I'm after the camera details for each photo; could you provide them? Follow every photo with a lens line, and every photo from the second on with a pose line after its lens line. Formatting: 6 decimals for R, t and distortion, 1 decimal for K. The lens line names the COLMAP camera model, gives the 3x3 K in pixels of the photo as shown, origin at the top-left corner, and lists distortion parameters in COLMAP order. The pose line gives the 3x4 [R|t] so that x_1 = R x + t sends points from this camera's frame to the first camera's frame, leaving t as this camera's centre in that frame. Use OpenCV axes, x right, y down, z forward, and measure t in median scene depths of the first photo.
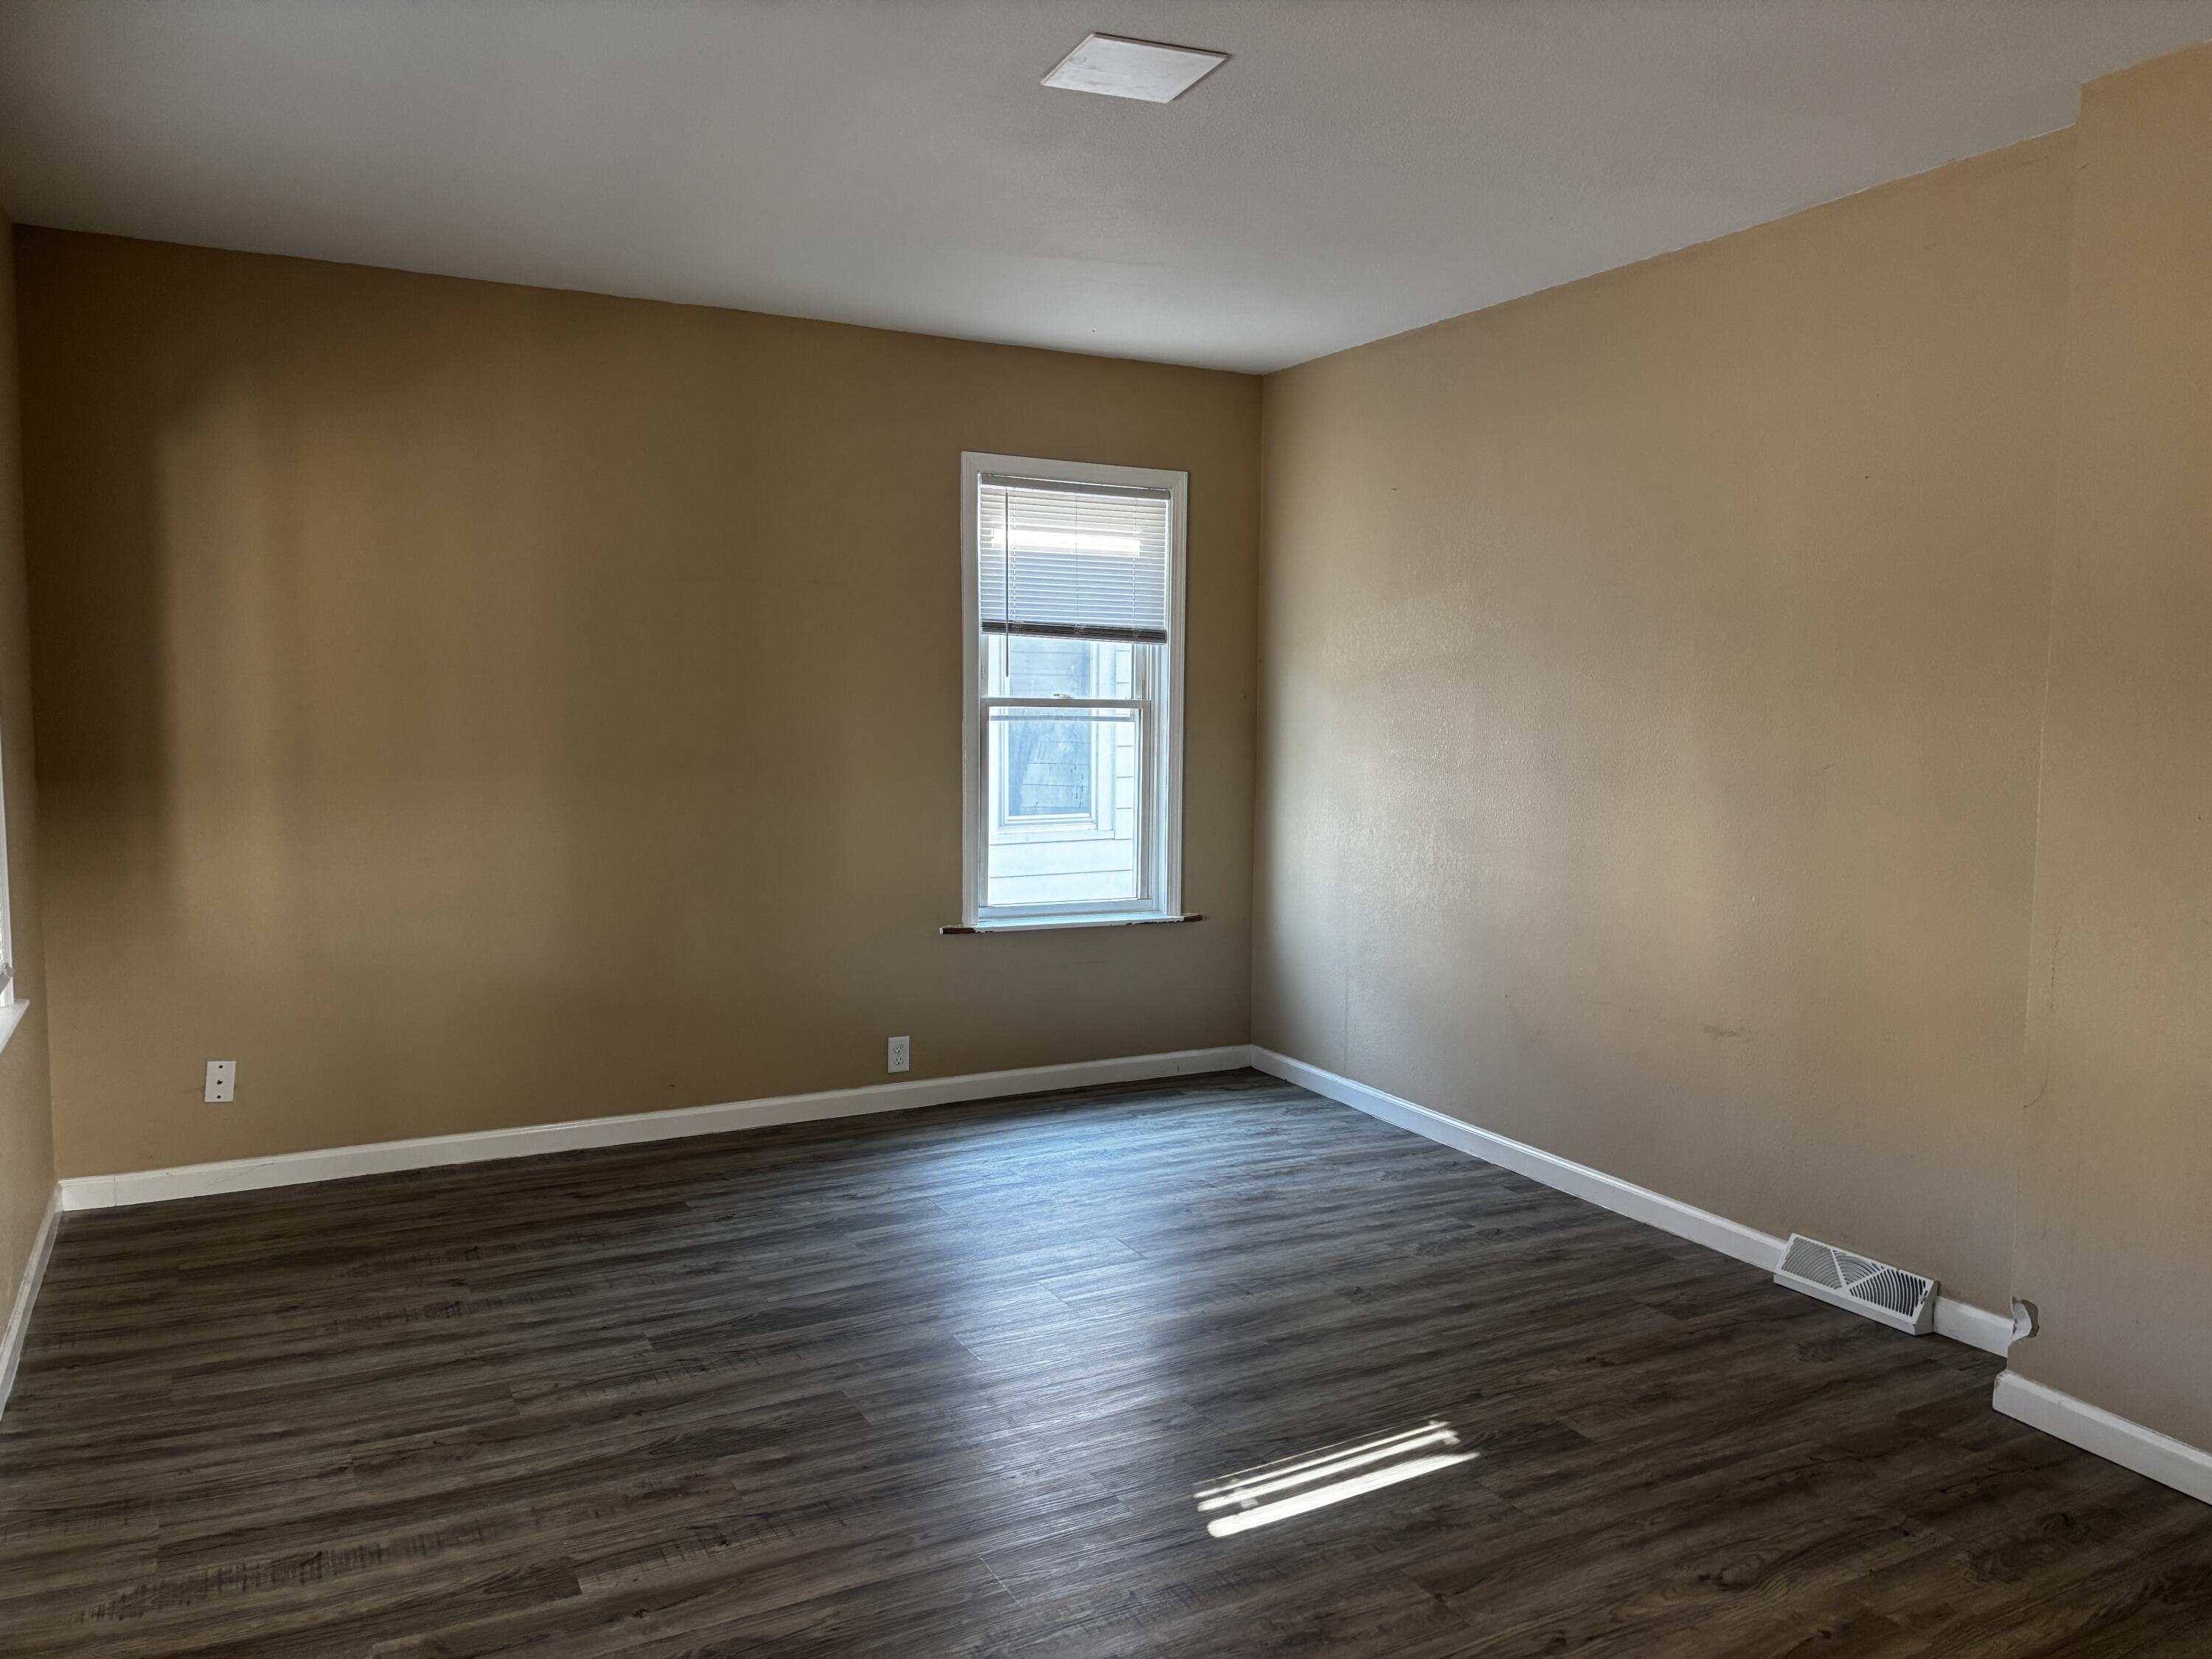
lens RADIAL K [[1675.0, 0, 1152.3], [0, 1675.0, 797.9], [0, 0, 1]] dist [0.003656, -0.014087]
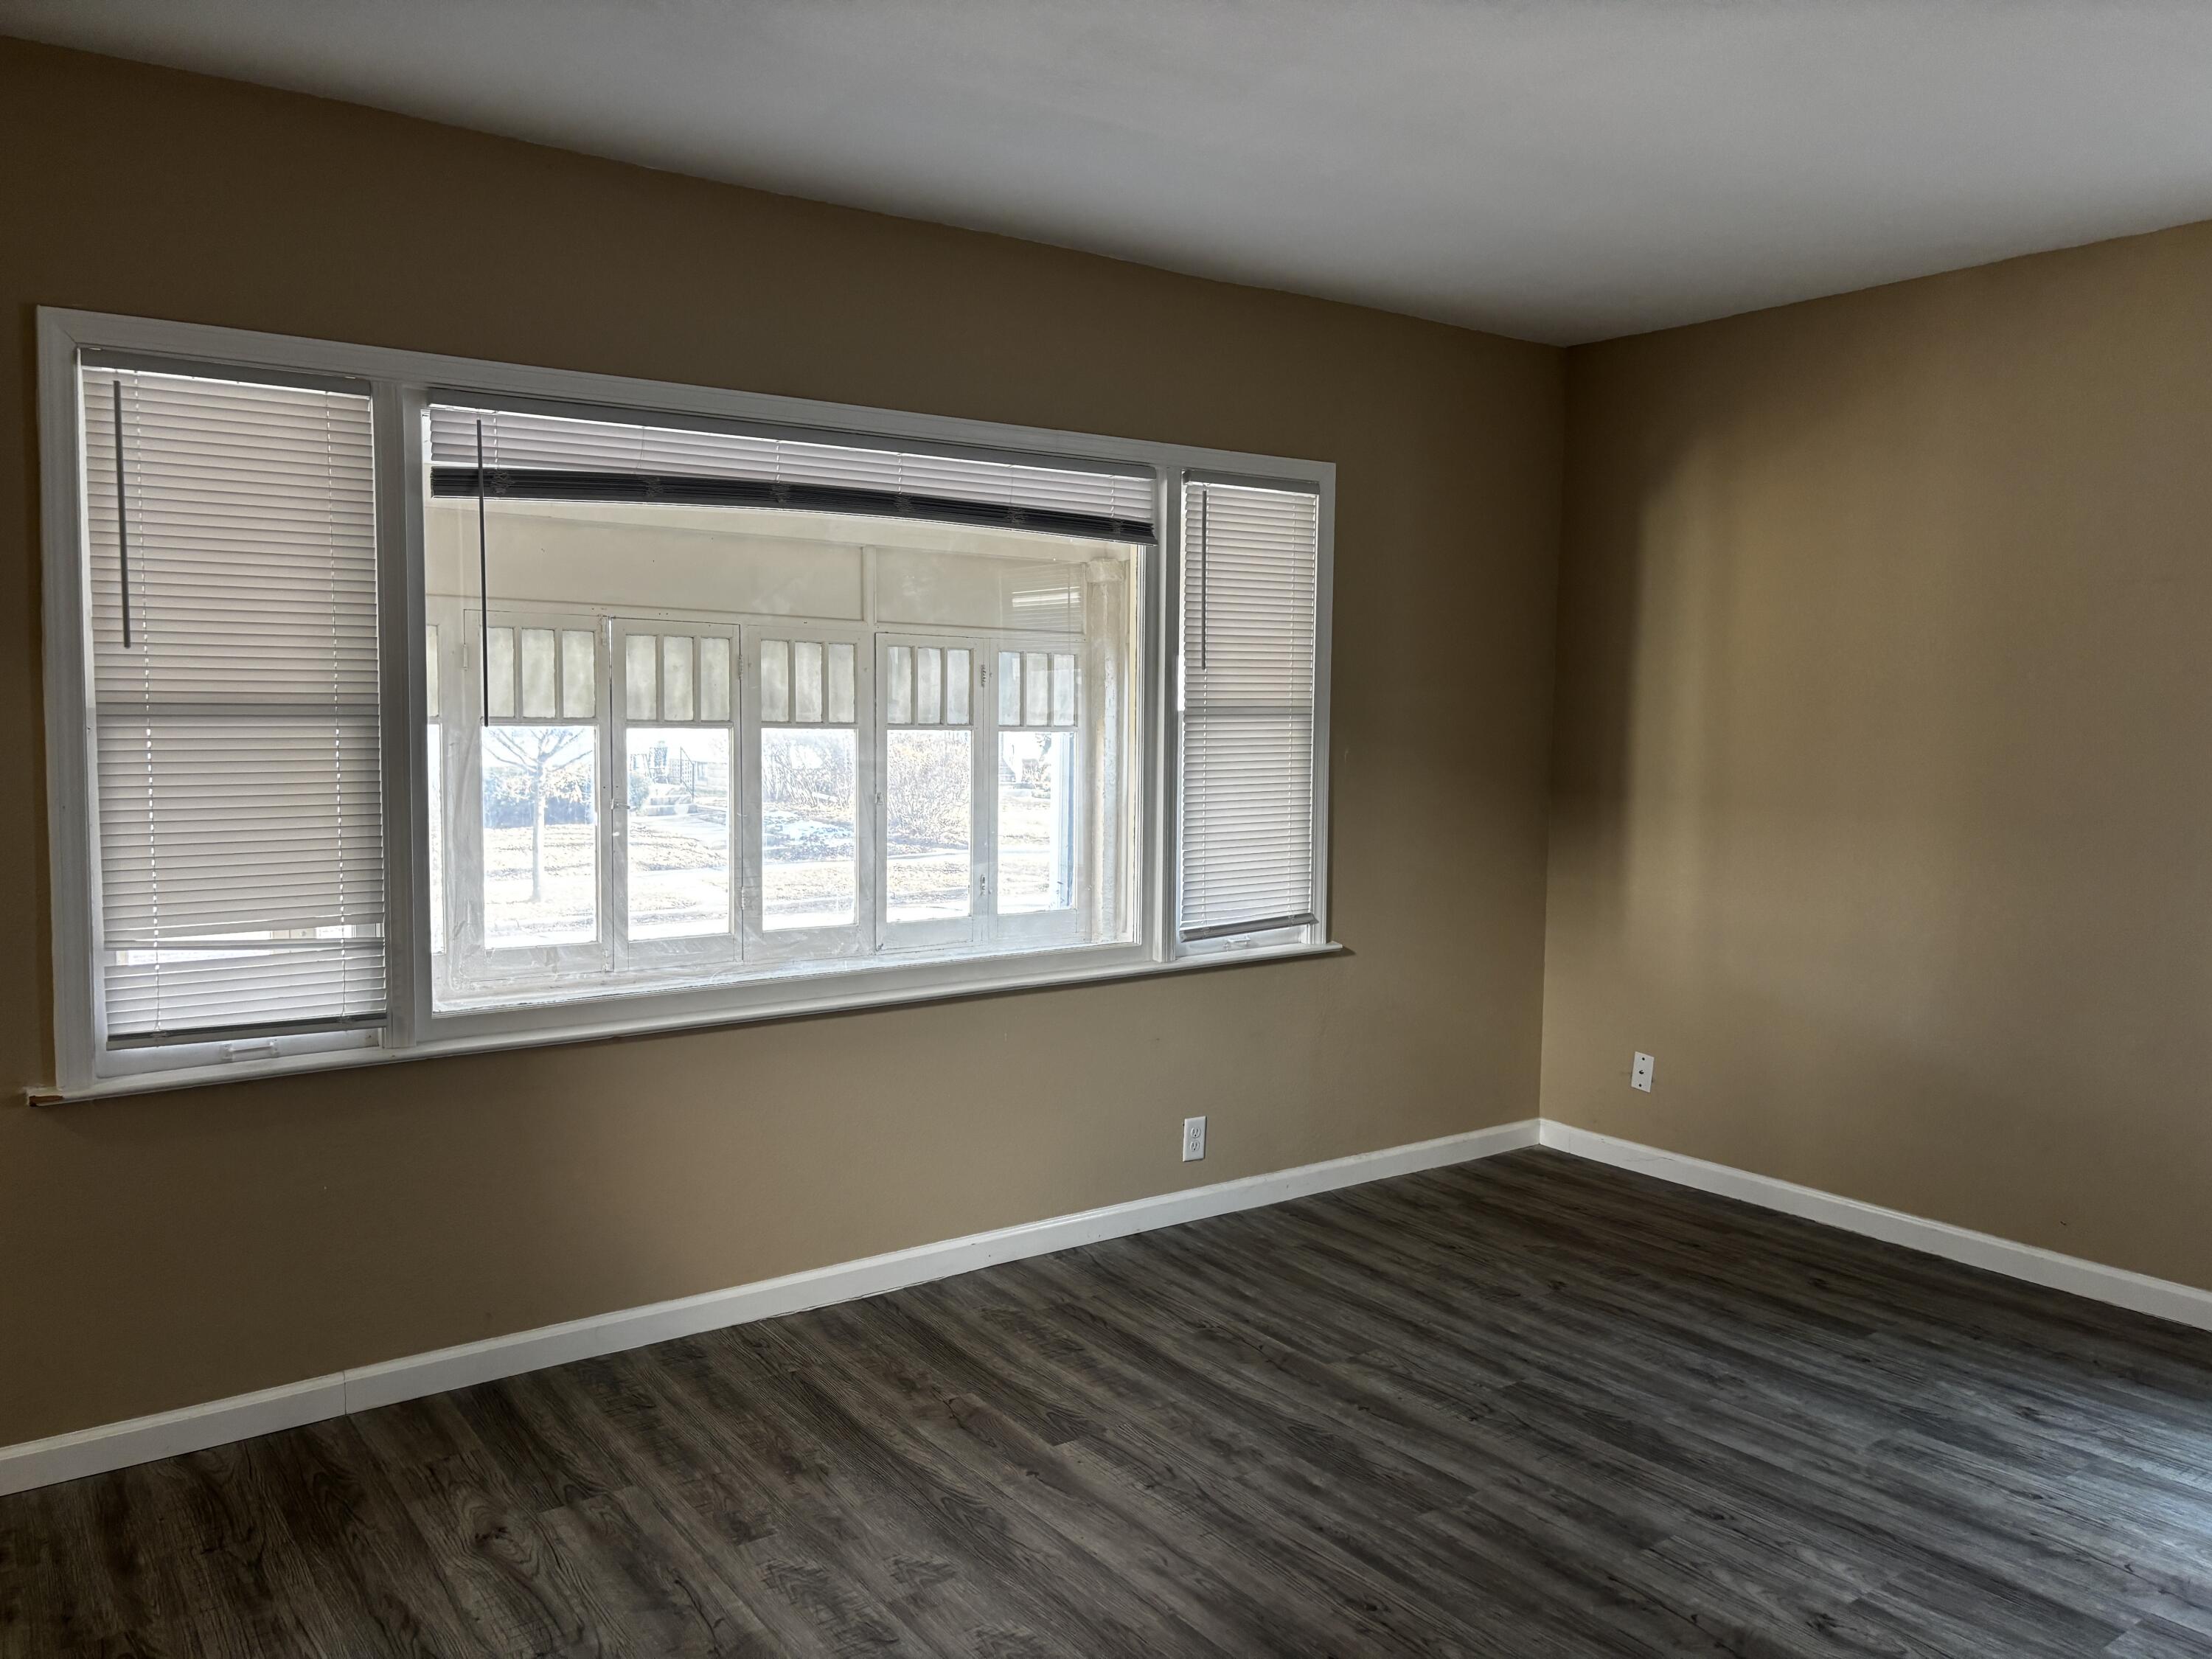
lens RADIAL K [[1679.4, 0, 1100.8], [0, 1679.4, 813.2], [0, 0, 1]] dist [0.033232, -0.008137]
pose [[0.116810, 0.056222, -0.991562, 0.546426], [-0.077206, 0.995889, 0.047372, -0.029084], [0.990149, 0.071021, 0.120670, 0.543124]]
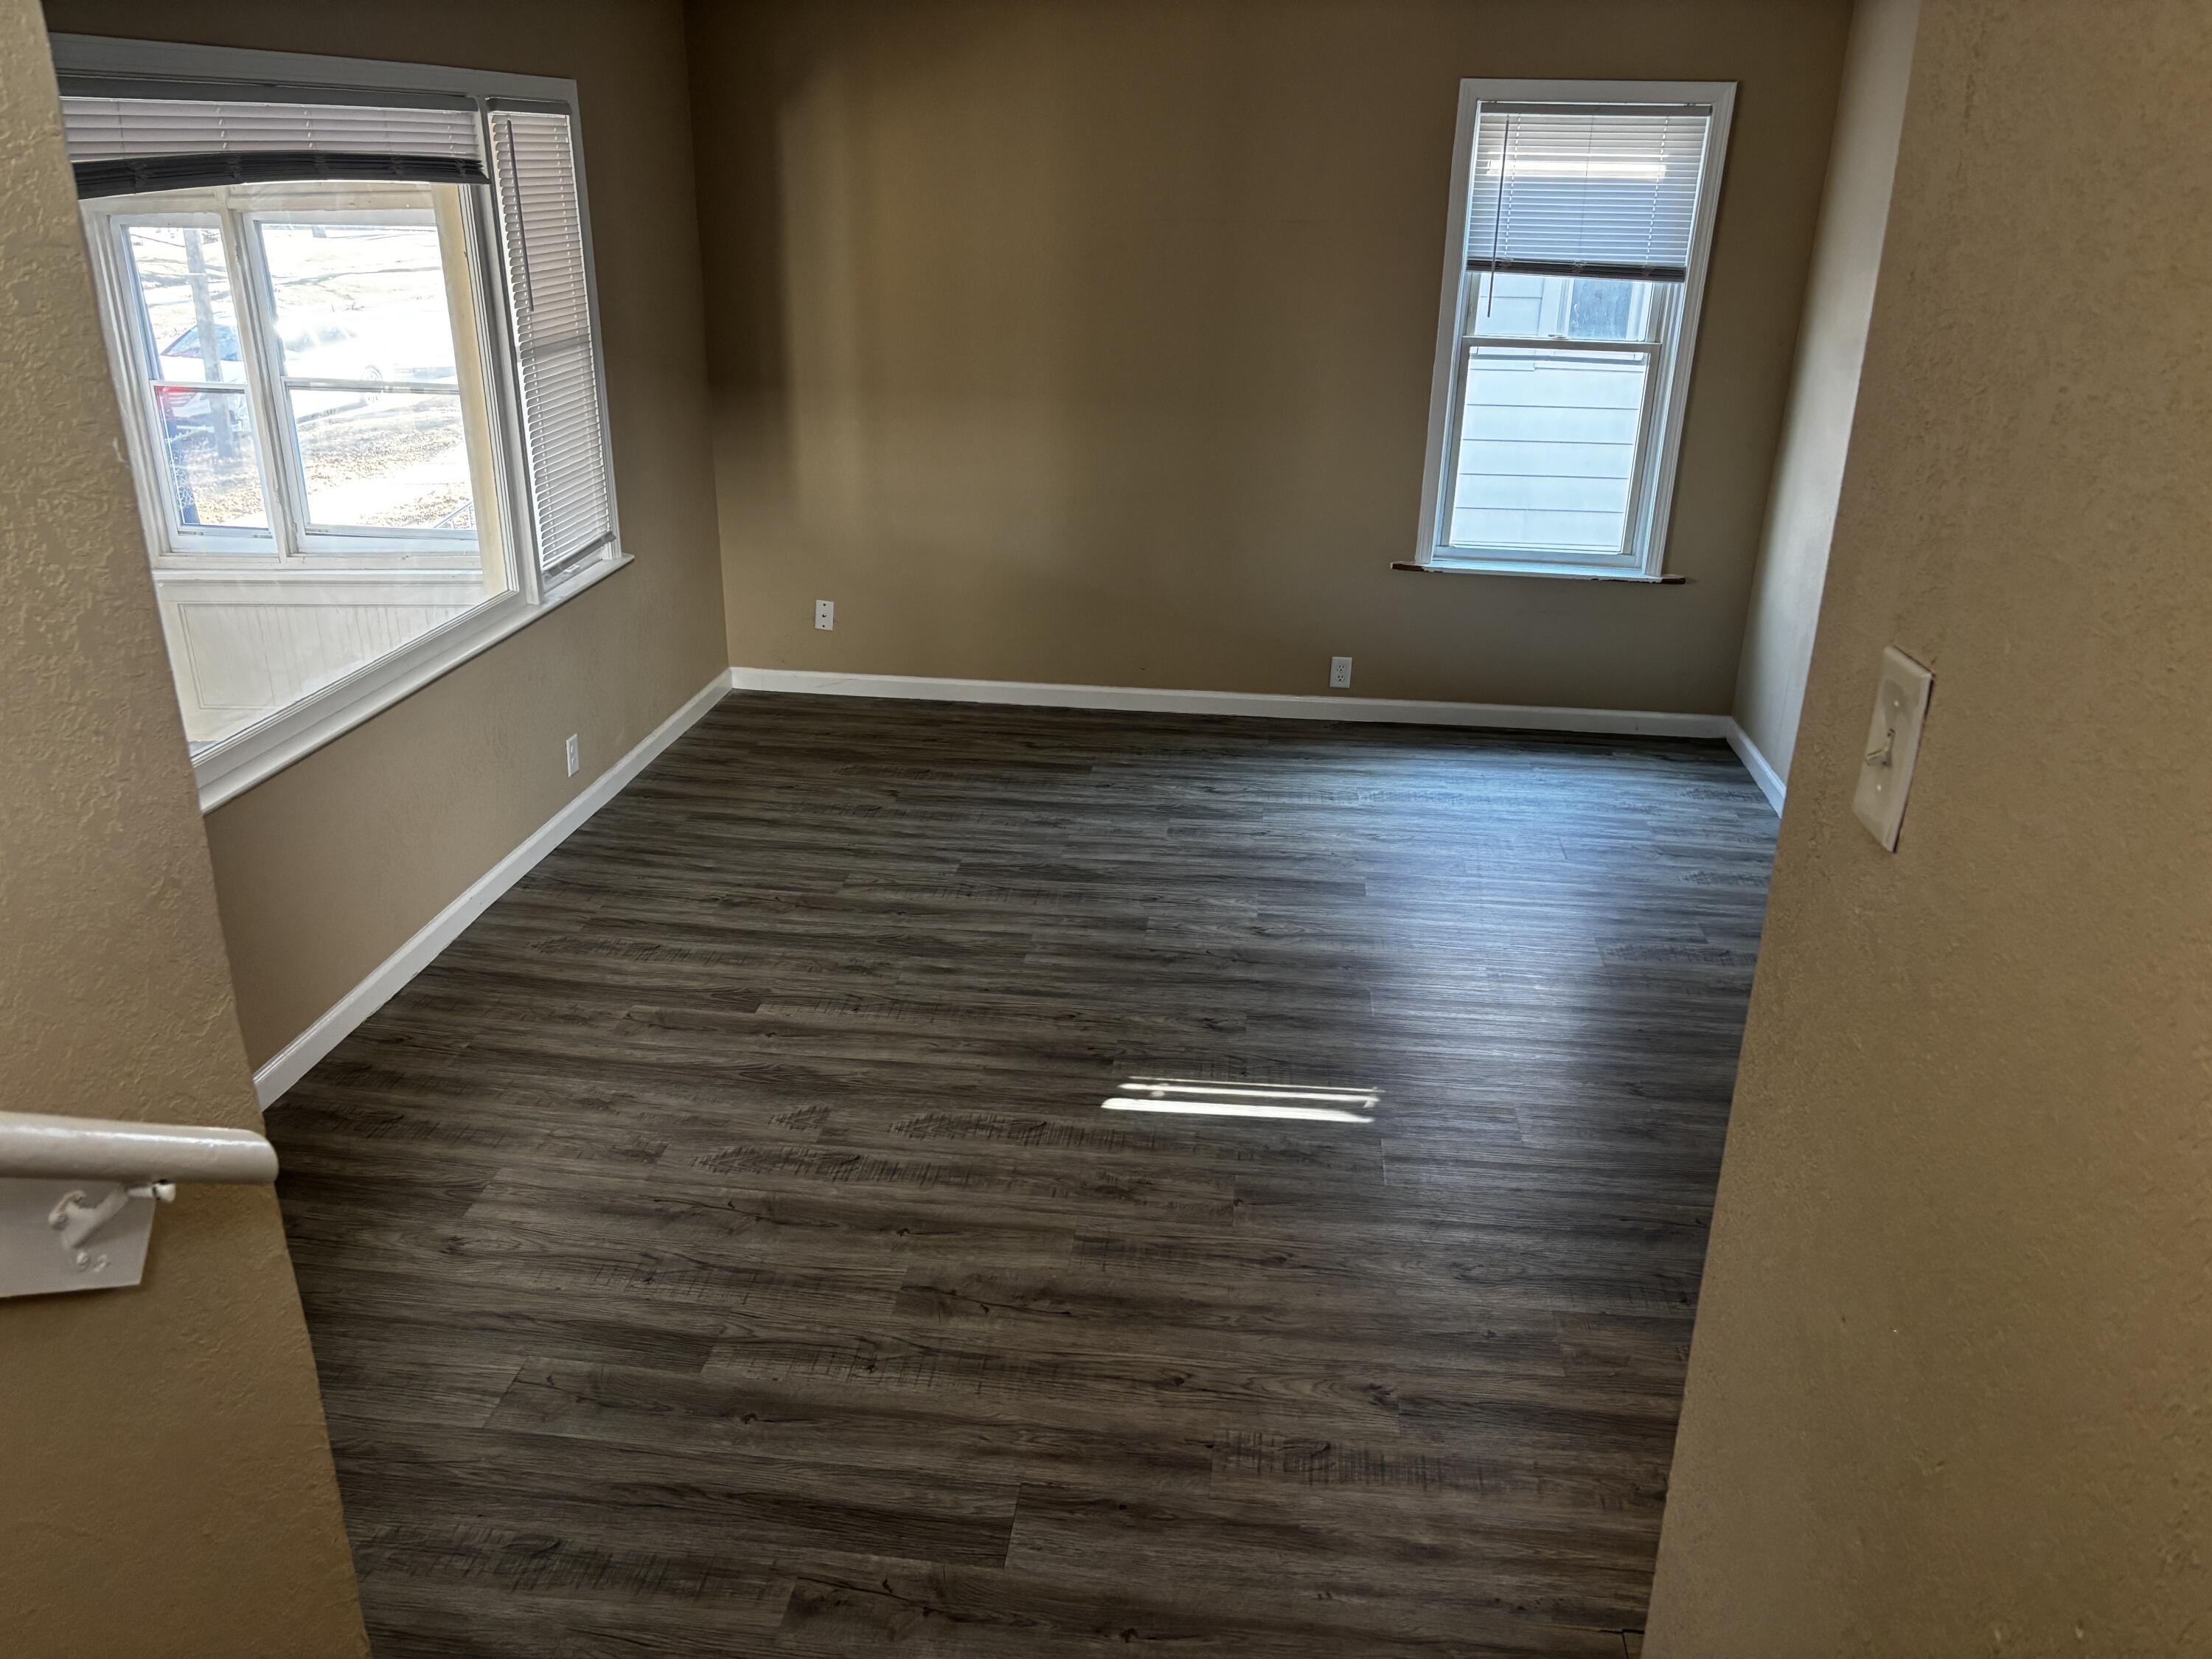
lens RADIAL K [[1661.7, 0, 1106.4], [0, 1661.7, 858.3], [0, 0, 1]] dist [0.085865, -0.186535]
pose [[0.812687, 0.229258, -0.535706, 0.455288], [-0.049502, 0.943190, 0.328546, -0.115281], [0.580595, -0.240487, 0.777866, 0.016529]]
